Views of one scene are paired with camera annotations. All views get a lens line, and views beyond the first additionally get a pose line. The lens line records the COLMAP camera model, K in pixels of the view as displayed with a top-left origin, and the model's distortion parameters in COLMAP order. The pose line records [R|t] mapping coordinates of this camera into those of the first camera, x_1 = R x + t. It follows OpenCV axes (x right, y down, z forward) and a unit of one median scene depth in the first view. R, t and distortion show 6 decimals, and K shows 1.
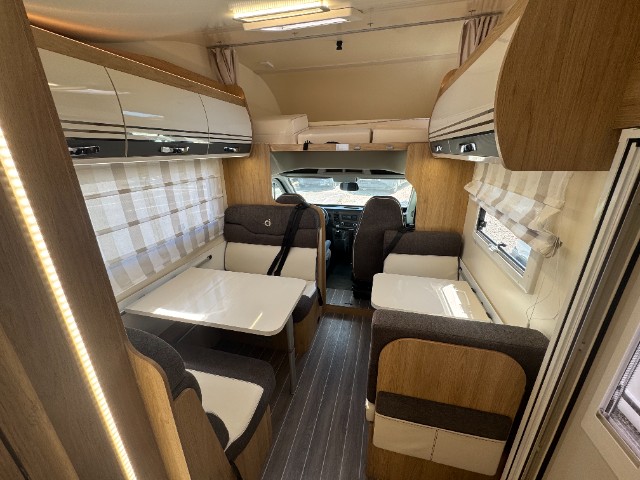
lens RADIAL K [[256.2, 0, 319.1], [0, 256.2, 239.1], [0, 0, 1]] dist [-0.005441, 0.000524]
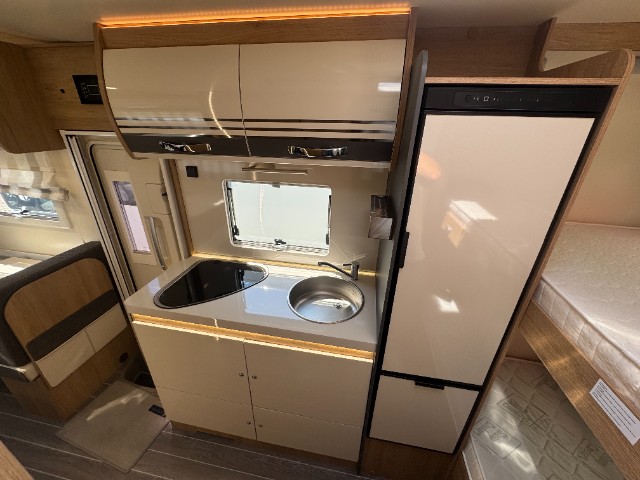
lens RADIAL K [[256.2, 0, 318.4], [0, 256.2, 239.5], [0, 0, 1]] dist [-0.005441, 0.000524]
pose [[-0.066927, -0.406797, 0.911063, -0.849885], [0.309192, 0.859706, 0.406579, 0.112239], [-0.948642, 0.308905, 0.068241, -0.621638]]
